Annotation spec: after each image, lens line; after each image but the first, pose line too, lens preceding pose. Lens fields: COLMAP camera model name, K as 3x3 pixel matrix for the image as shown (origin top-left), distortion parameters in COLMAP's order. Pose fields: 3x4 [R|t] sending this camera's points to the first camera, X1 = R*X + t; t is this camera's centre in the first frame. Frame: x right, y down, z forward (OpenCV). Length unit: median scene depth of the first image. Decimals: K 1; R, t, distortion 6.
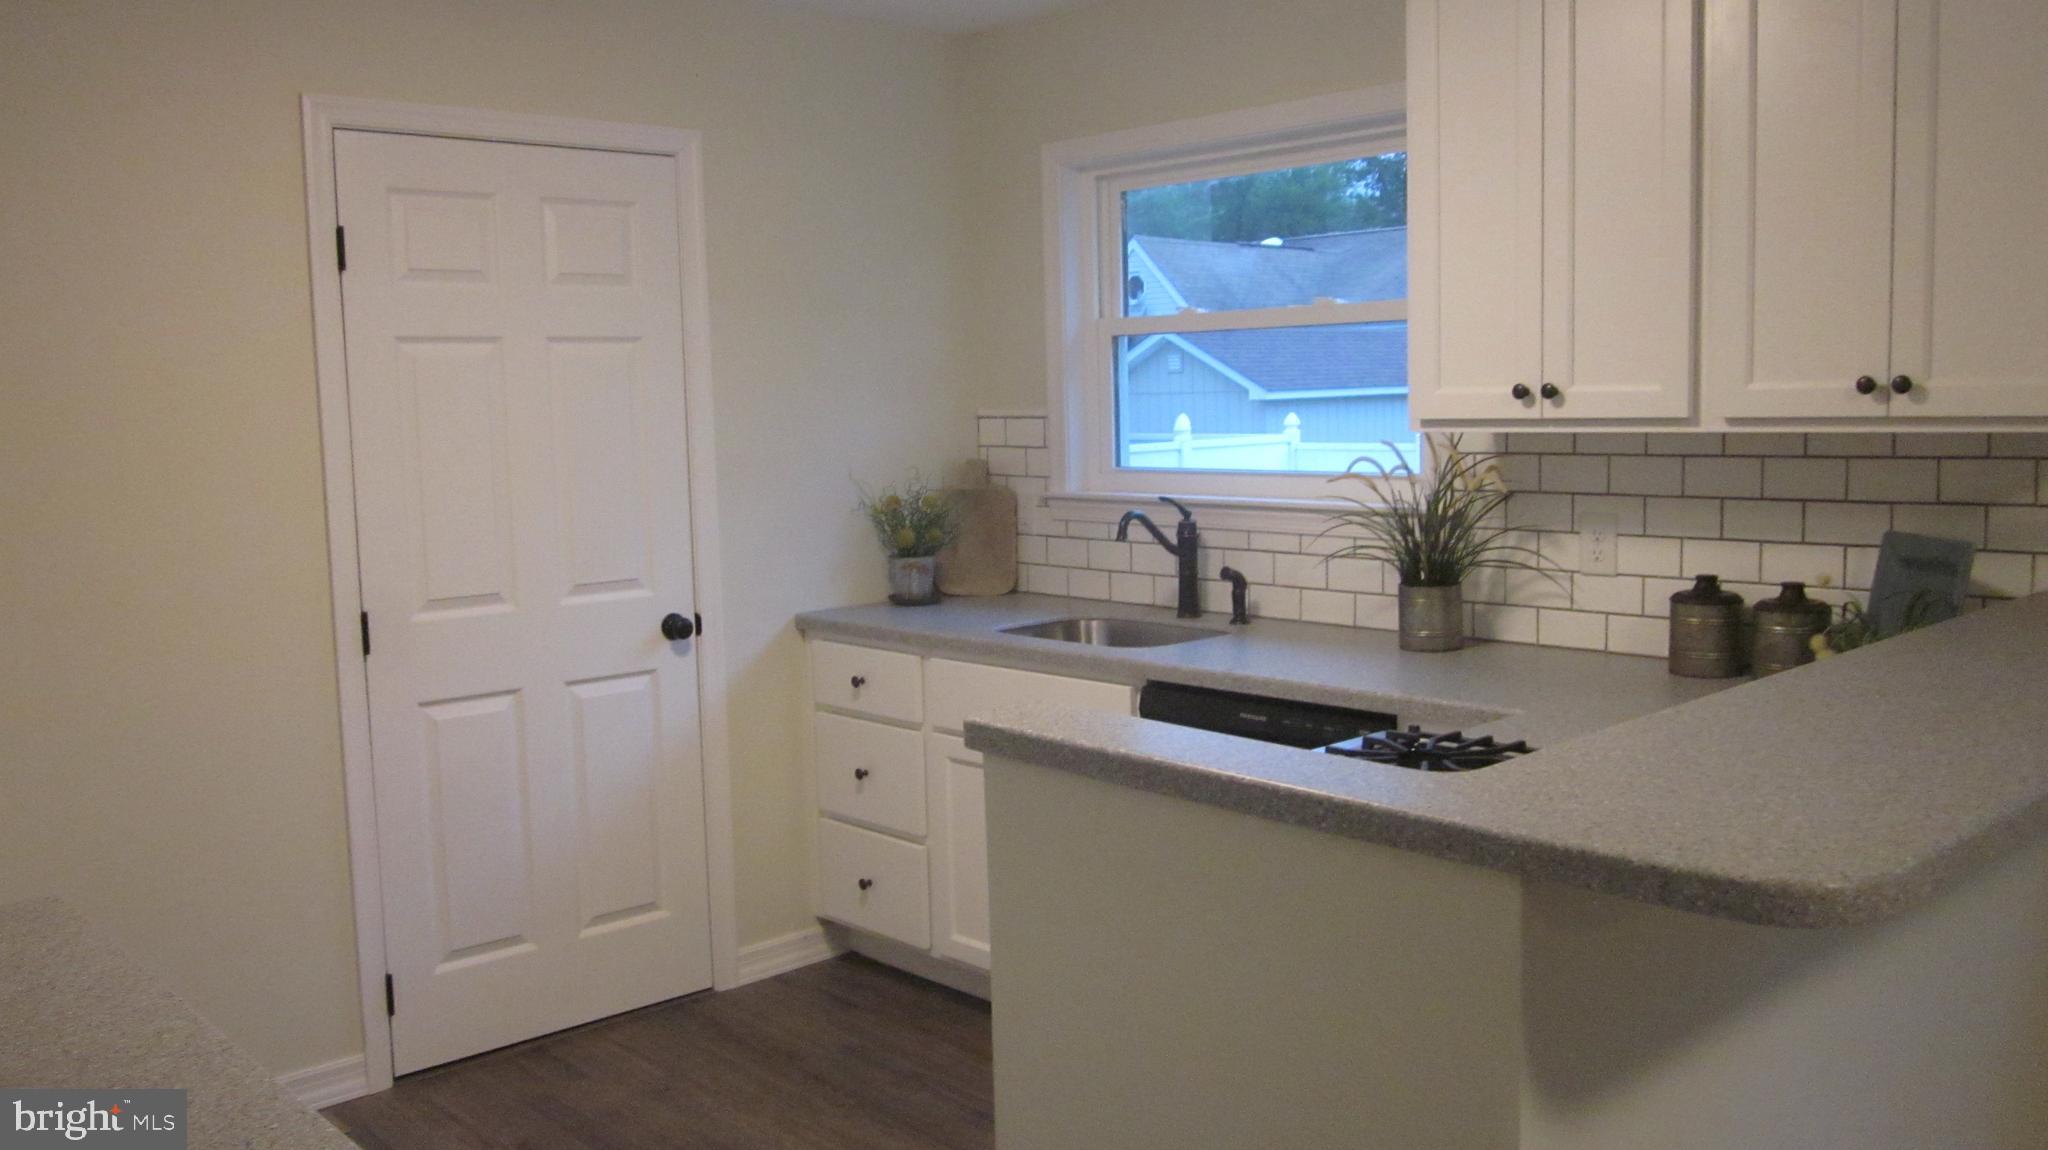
lens RADIAL K [[1672.1, 0, 1024.0], [0, 1672.1, 575.0], [0, 0, 1]] dist [-0.042324, -0.000886]
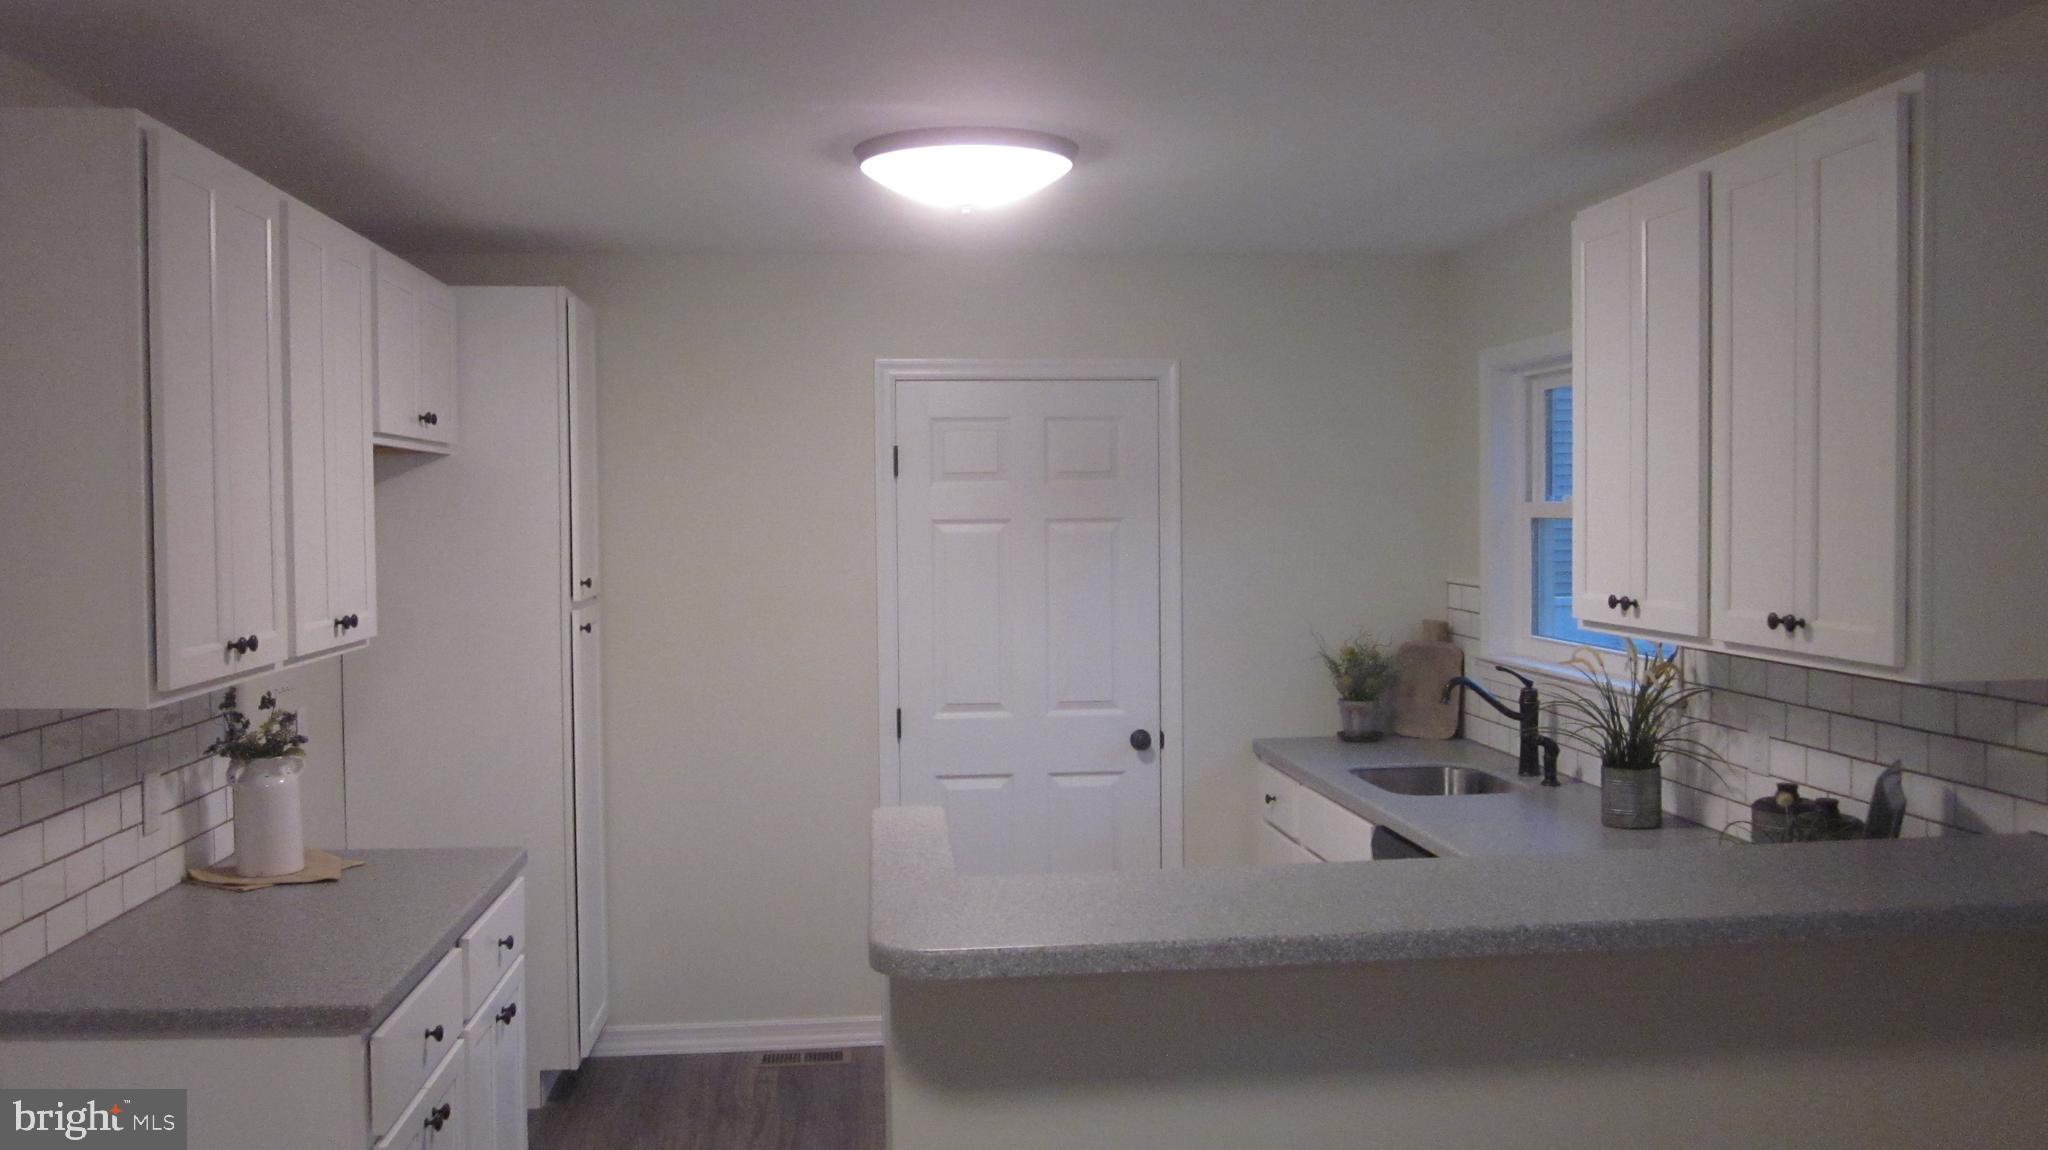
lens RADIAL K [[1672.1, 0, 1024.0], [0, 1672.1, 575.0], [0, 0, 1]] dist [-0.042324, -0.000886]
pose [[0.810820, 0.039200, -0.583982, 0.475154], [-0.072424, 0.996806, -0.033645, -0.046928], [0.580798, 0.069574, 0.811069, -0.112756]]
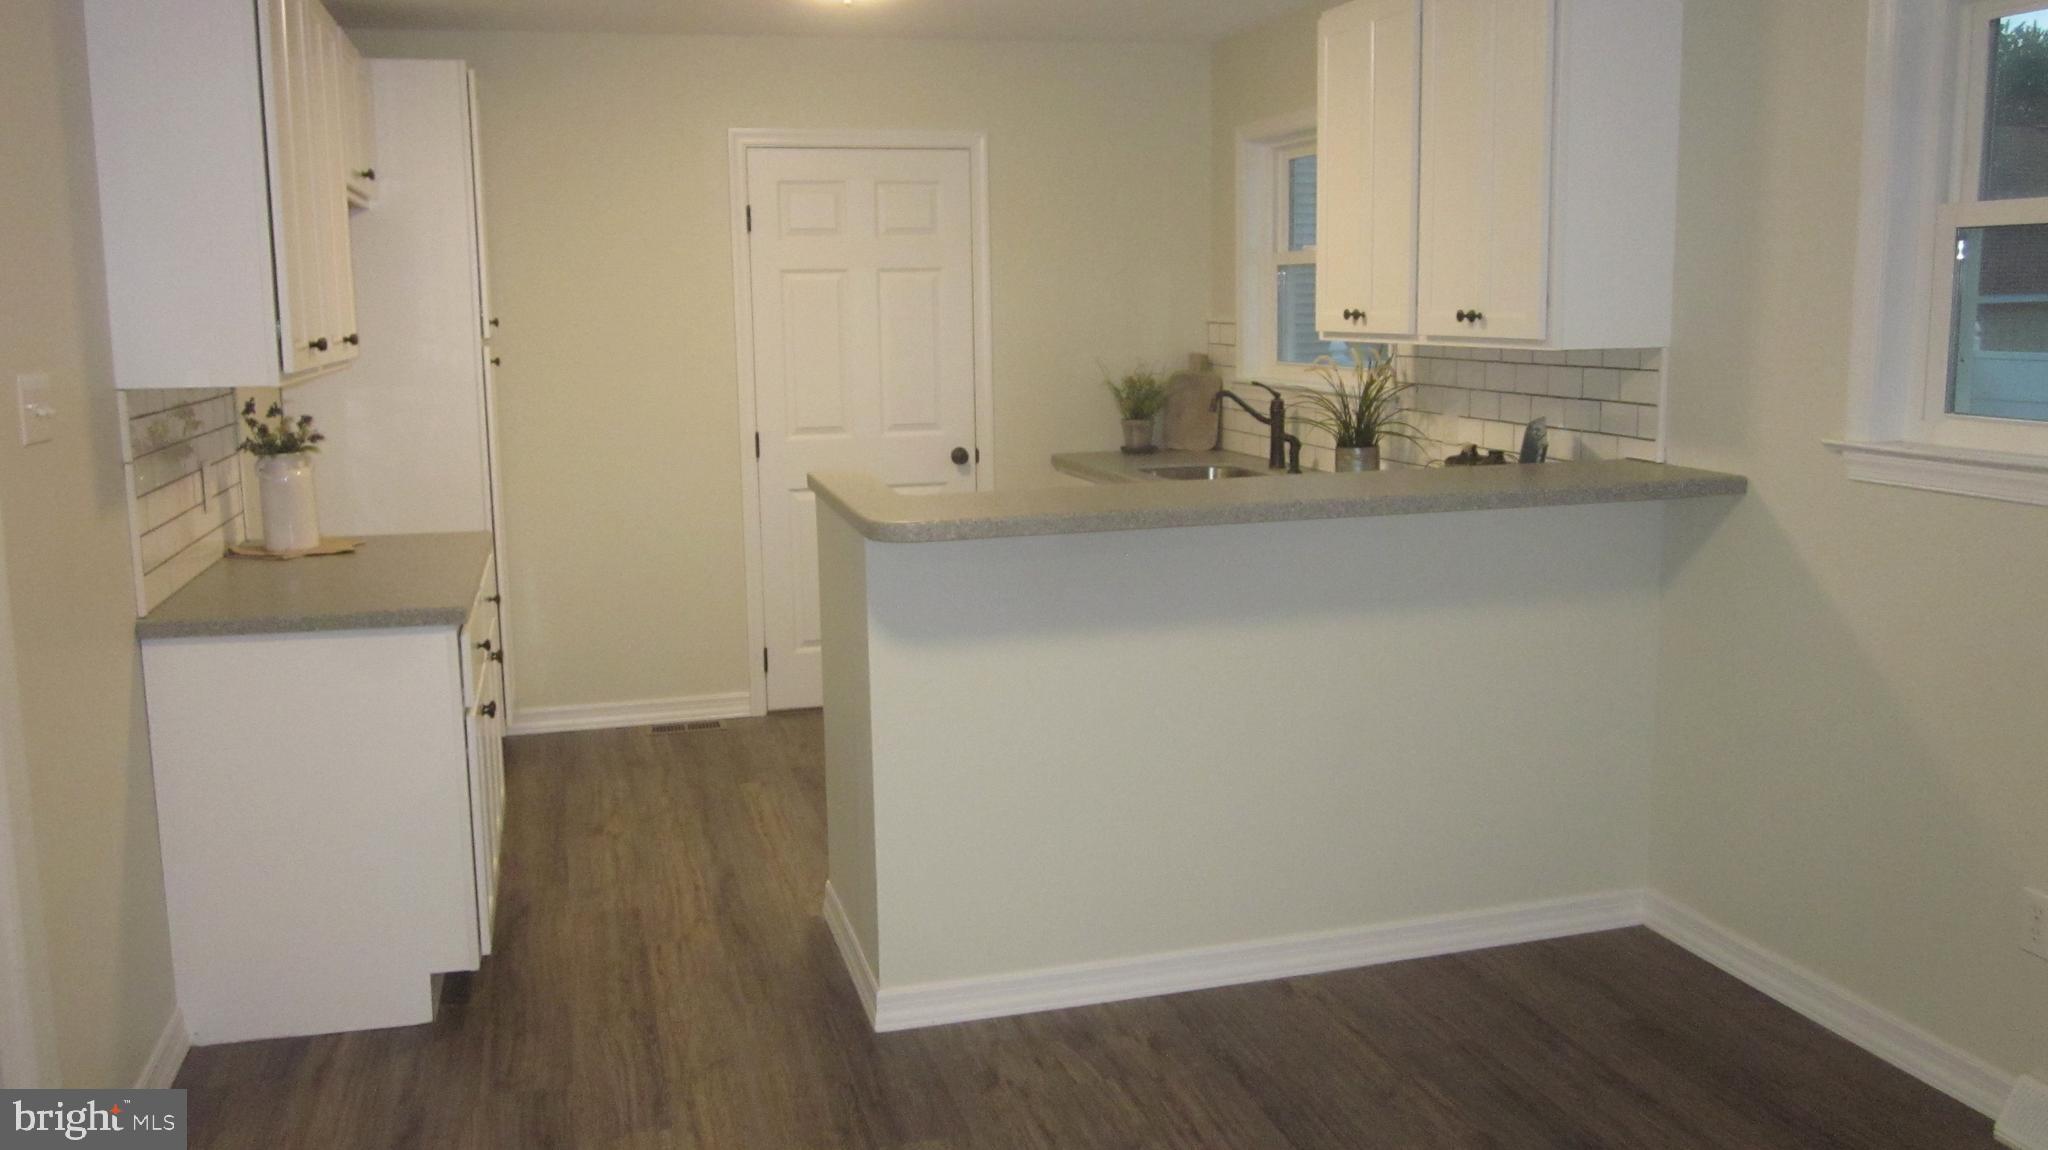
lens RADIAL K [[1672.1, 0, 1024.0], [0, 1672.1, 575.0], [0, 0, 1]] dist [-0.042324, -0.000886]
pose [[0.896153, 0.082467, -0.436016, 0.536814], [-0.053757, 0.995518, 0.077802, 0.017162], [0.440478, -0.046284, 0.896570, -0.374007]]
